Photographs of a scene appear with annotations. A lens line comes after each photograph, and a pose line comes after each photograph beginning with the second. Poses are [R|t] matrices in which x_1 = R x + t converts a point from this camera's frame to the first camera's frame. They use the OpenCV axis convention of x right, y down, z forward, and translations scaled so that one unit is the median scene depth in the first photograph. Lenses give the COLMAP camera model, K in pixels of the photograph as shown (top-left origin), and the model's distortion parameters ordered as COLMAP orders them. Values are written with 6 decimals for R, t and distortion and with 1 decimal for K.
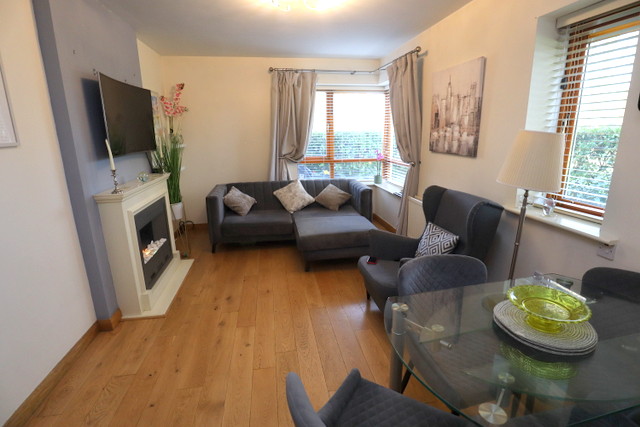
lens RADIAL K [[320.3, 0, 318.9], [0, 320.3, 210.0], [0, 0, 1]] dist [-0.033625, 0.005868]
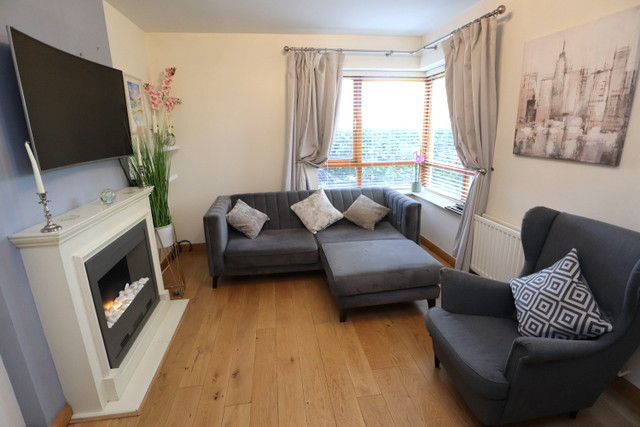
lens RADIAL K [[320.3, 0, 321.5], [0, 320.3, 214.6], [0, 0, 1]] dist [-0.033625, 0.005868]
pose [[0.999949, -0.005268, -0.008663, -0.078647], [0.005432, 0.999806, 0.018926, -0.065480], [0.008561, -0.018972, 0.999783, 0.283319]]
